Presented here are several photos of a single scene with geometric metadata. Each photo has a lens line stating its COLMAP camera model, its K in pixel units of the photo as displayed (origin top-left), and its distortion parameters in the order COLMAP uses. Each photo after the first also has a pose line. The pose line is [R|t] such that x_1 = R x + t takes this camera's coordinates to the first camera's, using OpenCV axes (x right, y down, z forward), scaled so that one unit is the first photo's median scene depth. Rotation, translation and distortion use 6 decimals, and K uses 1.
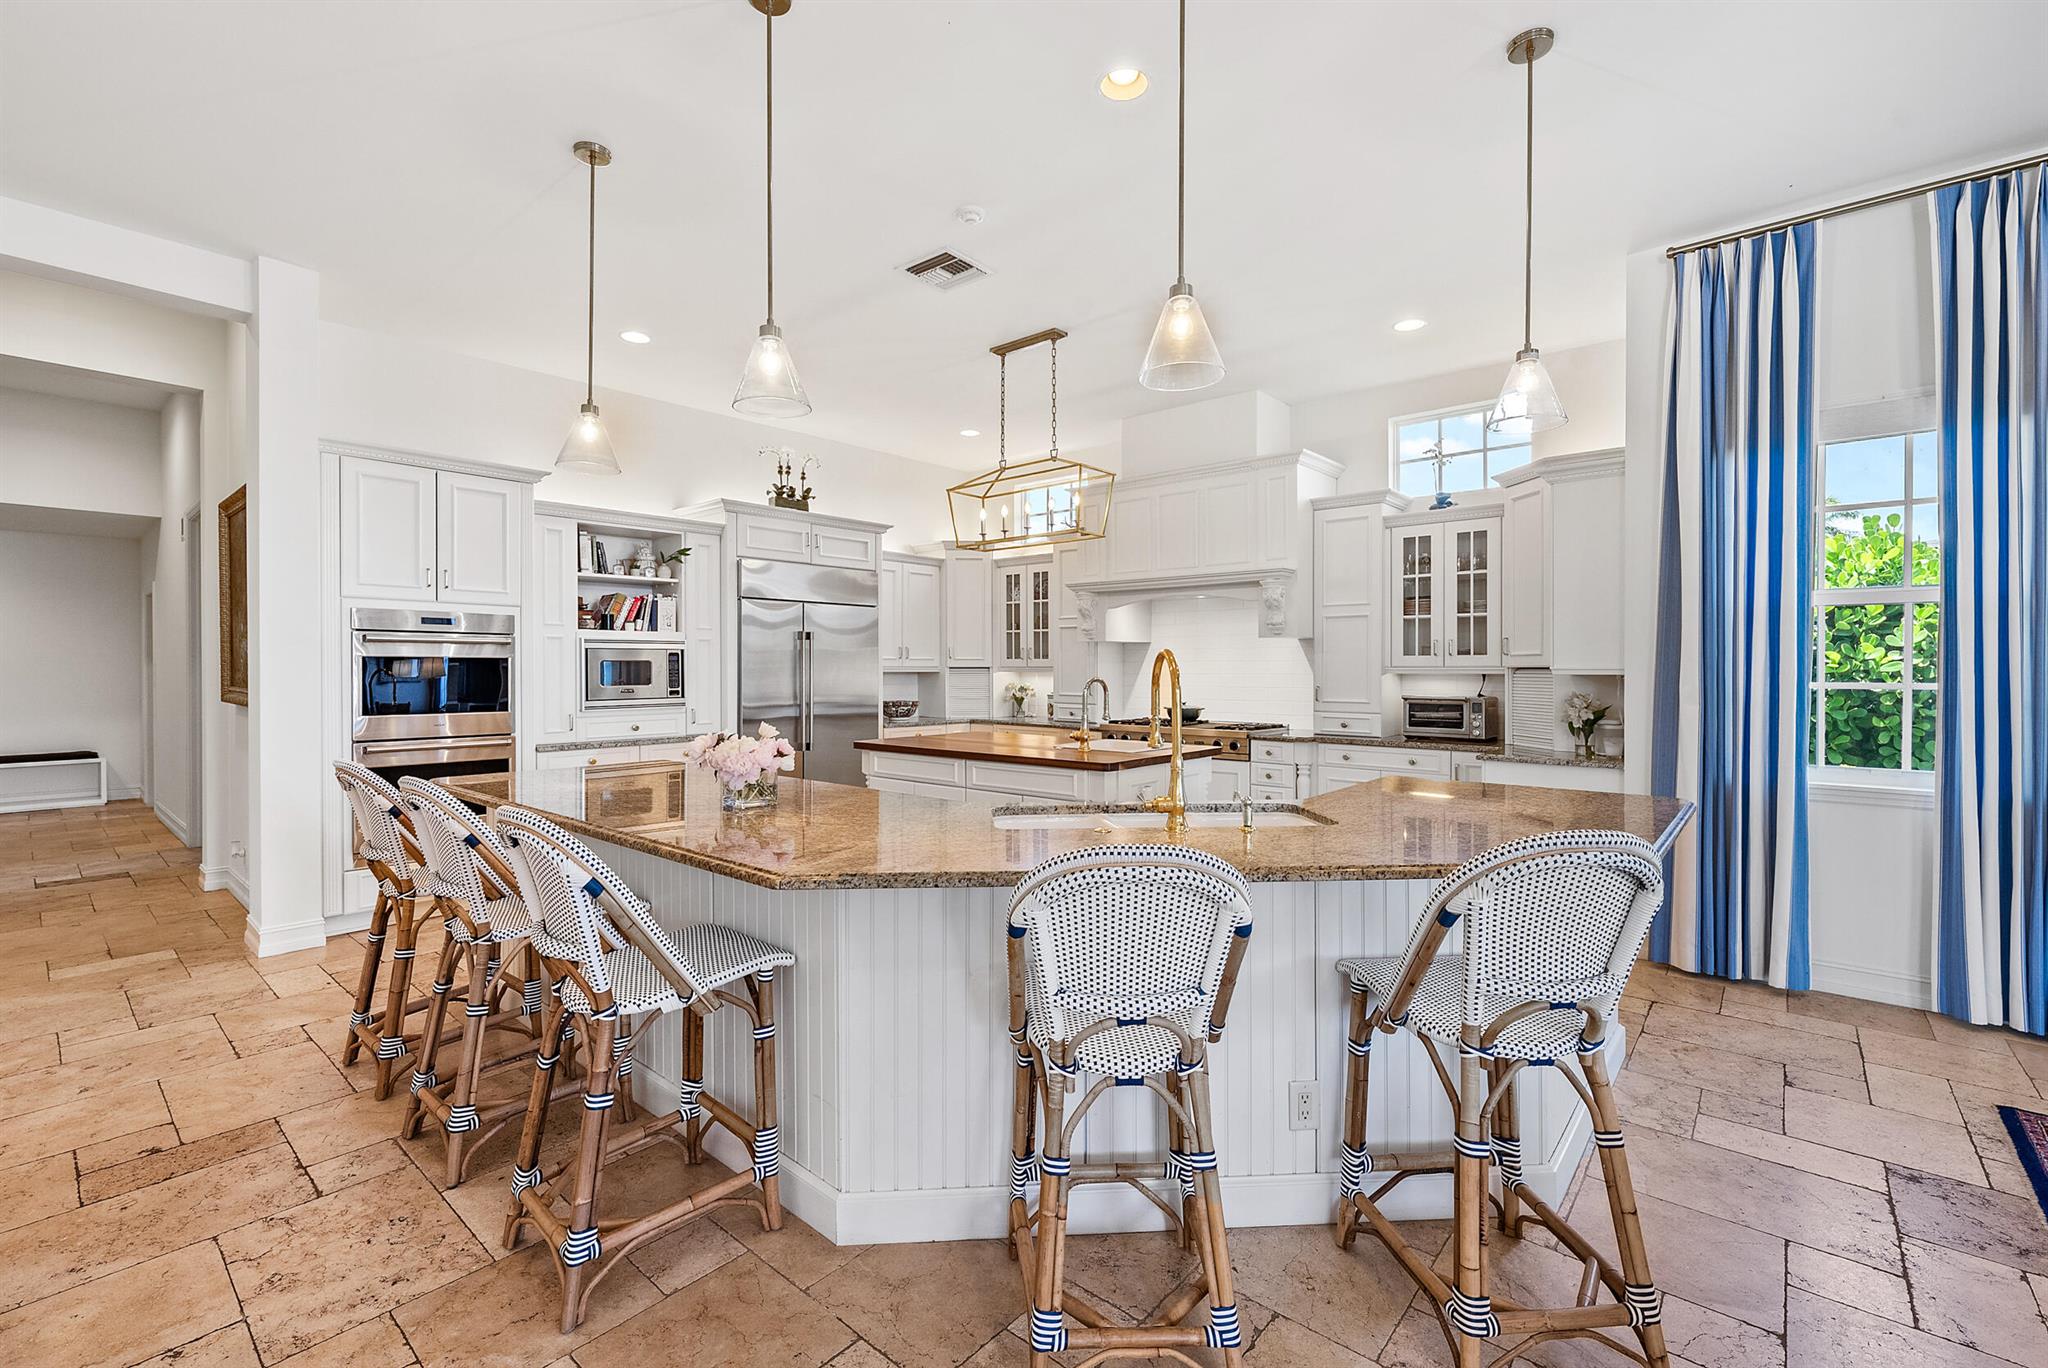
lens RADIAL K [[877.4, 0, 1026.0], [0, 877.4, 676.9], [0, 0, 1]] dist [0.000215, 0.000399]
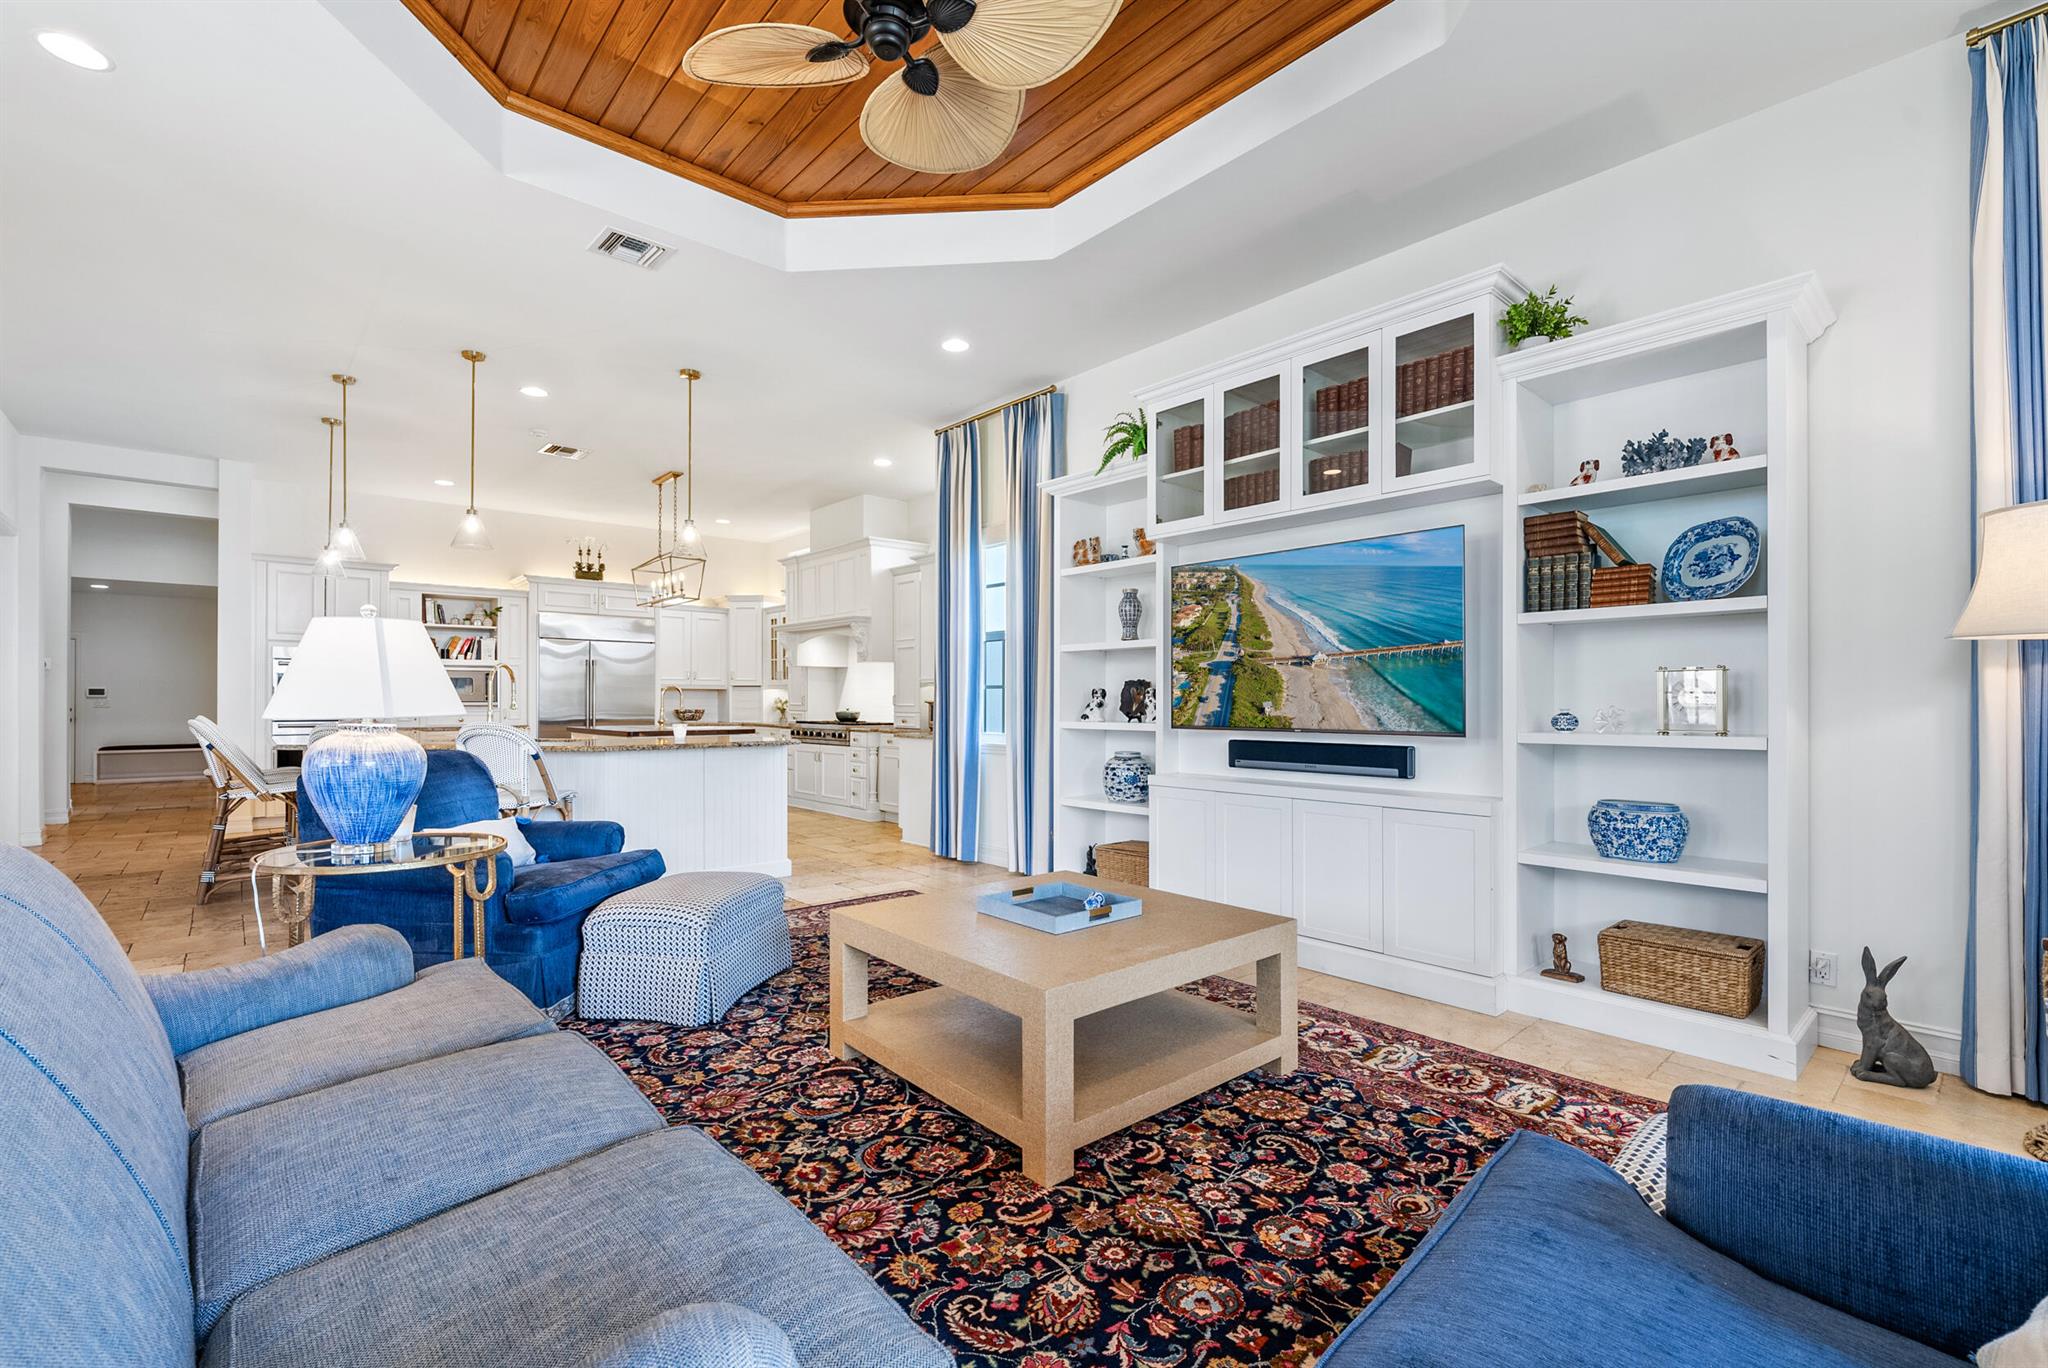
lens RADIAL K [[877.4, 0, 1023.0], [0, 877.4, 692.9], [0, 0, 1]] dist [0.000215, 0.000399]
pose [[0.992003, -0.000163, -0.126216, 0.738792], [-0.002435, 0.999788, -0.020430, 0.036669], [0.126193, 0.020574, 0.991792, -0.435160]]
